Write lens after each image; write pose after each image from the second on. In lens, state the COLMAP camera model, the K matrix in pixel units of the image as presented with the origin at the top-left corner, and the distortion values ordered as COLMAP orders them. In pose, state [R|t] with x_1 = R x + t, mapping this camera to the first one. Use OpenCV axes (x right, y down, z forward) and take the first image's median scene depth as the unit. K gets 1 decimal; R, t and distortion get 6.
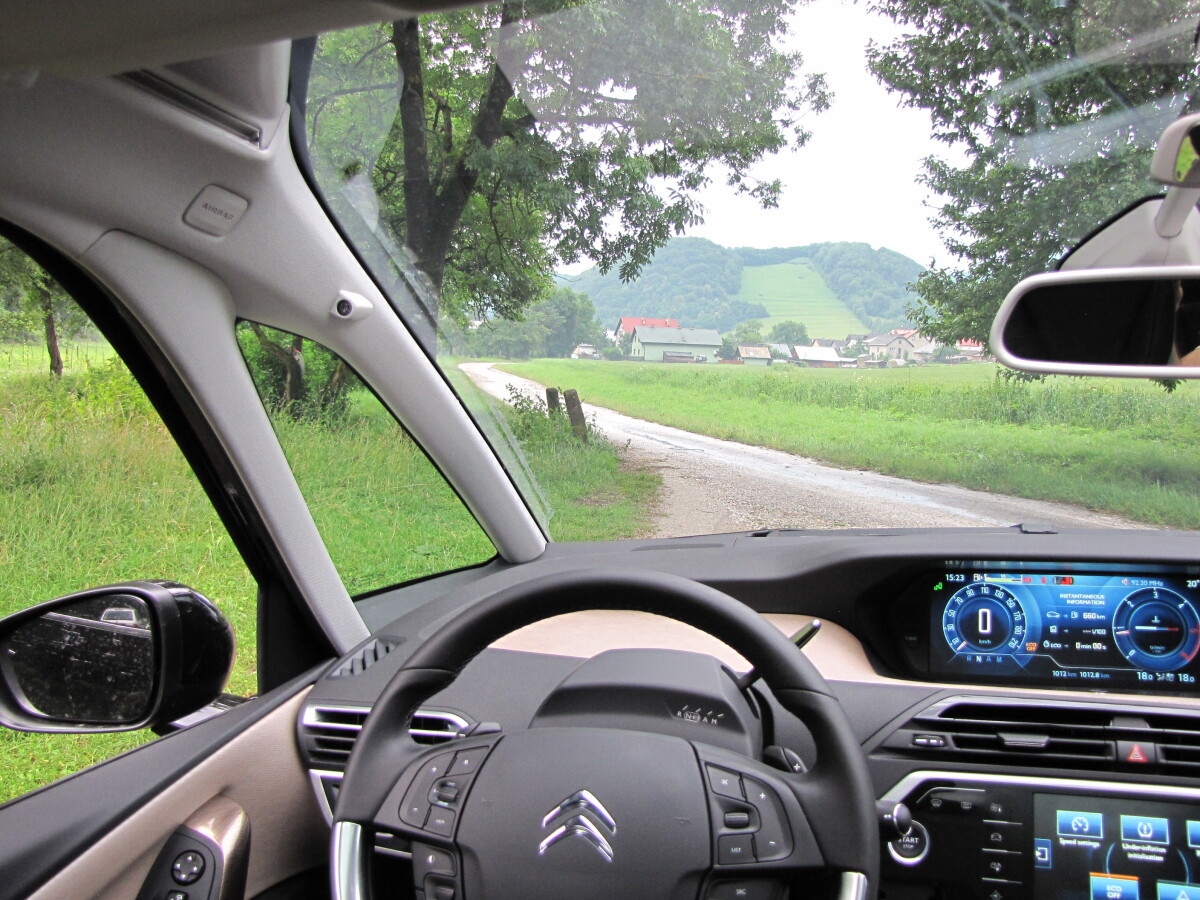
lens RADIAL K [[1022.5, 0, 614.1], [0, 1022.5, 443.7], [0, 0, 1]] dist [-0.197188, 0.173707]
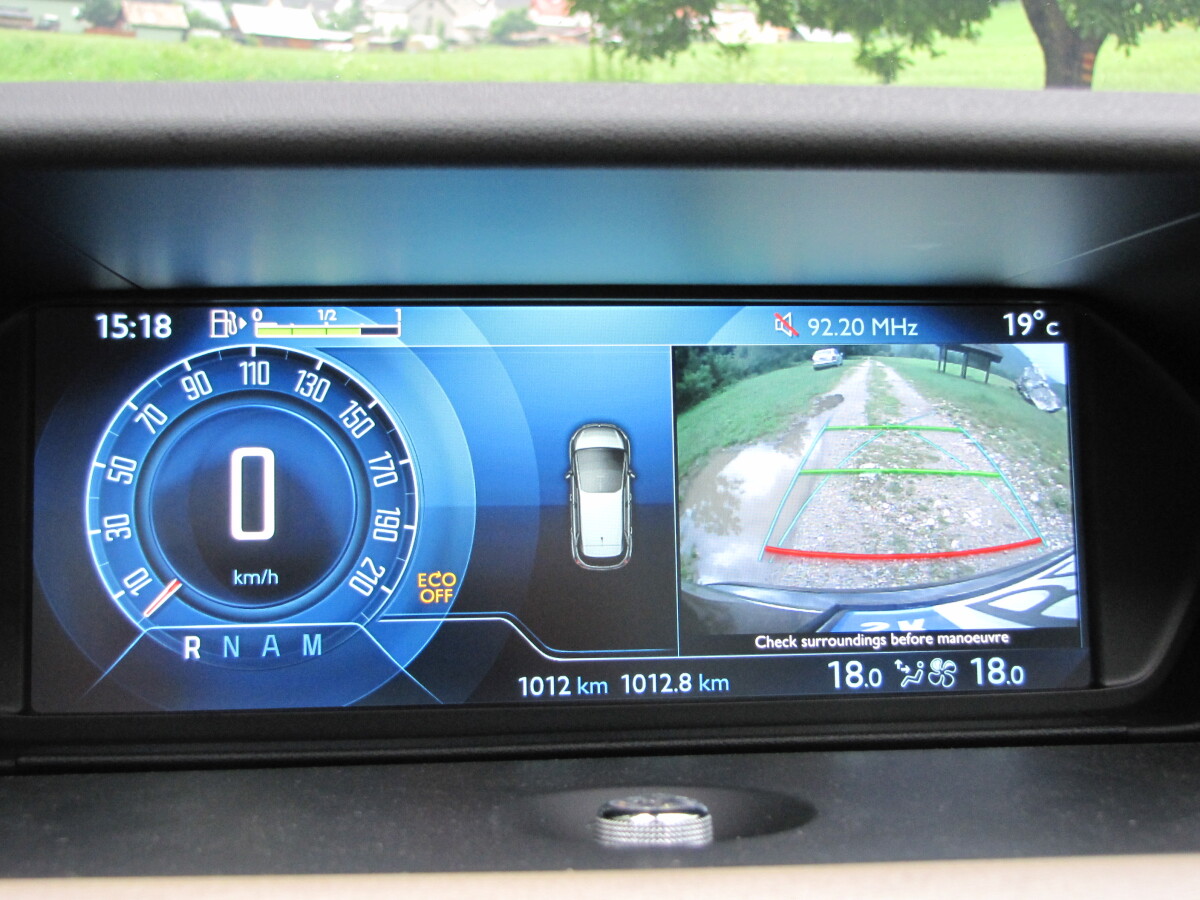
lens RADIAL K [[1839.7, 0, 600.0], [0, 1839.7, 450.0], [0, 0, 1]] dist [-0.014179, 0.827662]
pose [[0.933894, -0.050570, 0.353955, 0.288625], [0.001331, 0.990432, 0.137994, 0.102650], [-0.357546, -0.128401, 0.925026, 0.536810]]
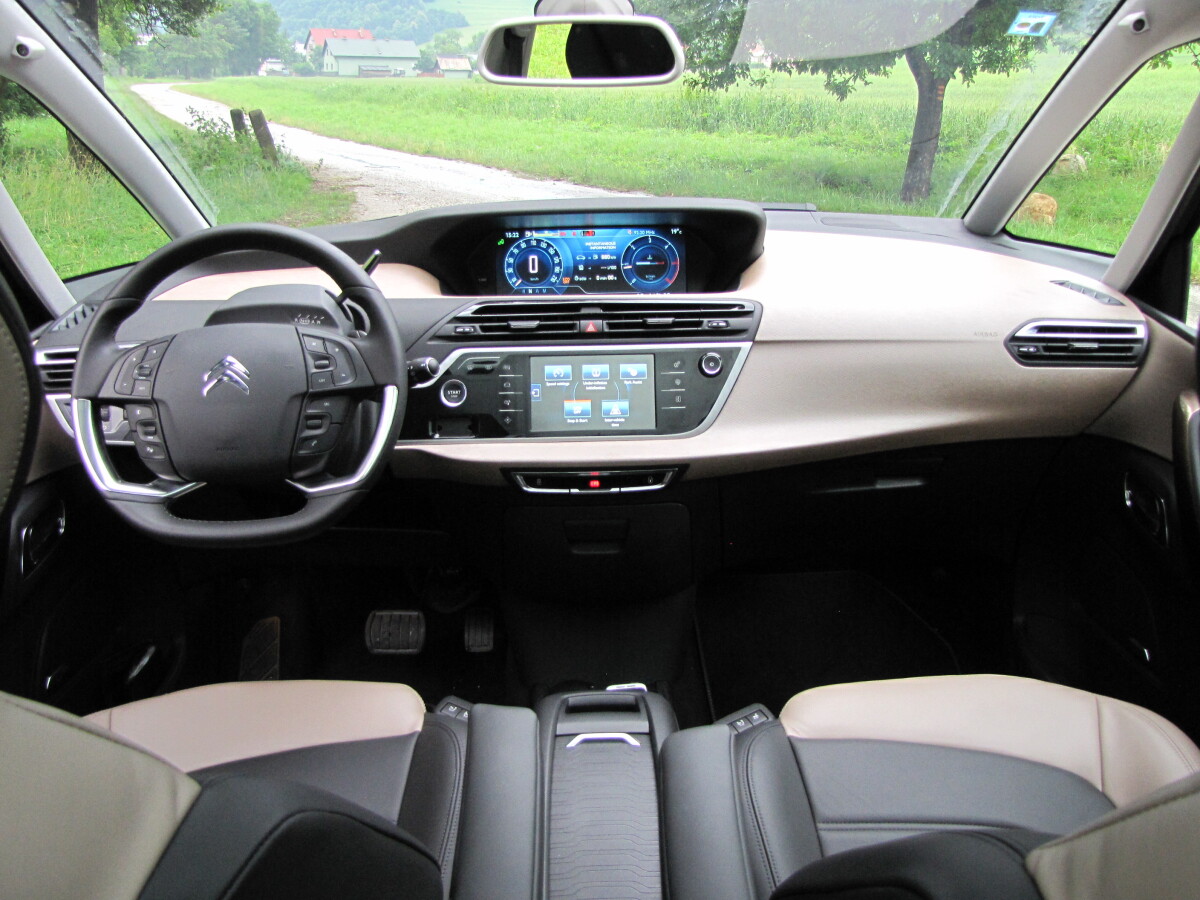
lens RADIAL K [[1022.5, 0, 614.1], [0, 1022.5, 443.7], [0, 0, 1]] dist [-0.197188, 0.173707]
pose [[0.959724, -0.100208, 0.262464, 0.078486], [0.024968, 0.960951, 0.275589, 0.028613], [-0.279832, -0.257936, 0.924750, -0.426050]]
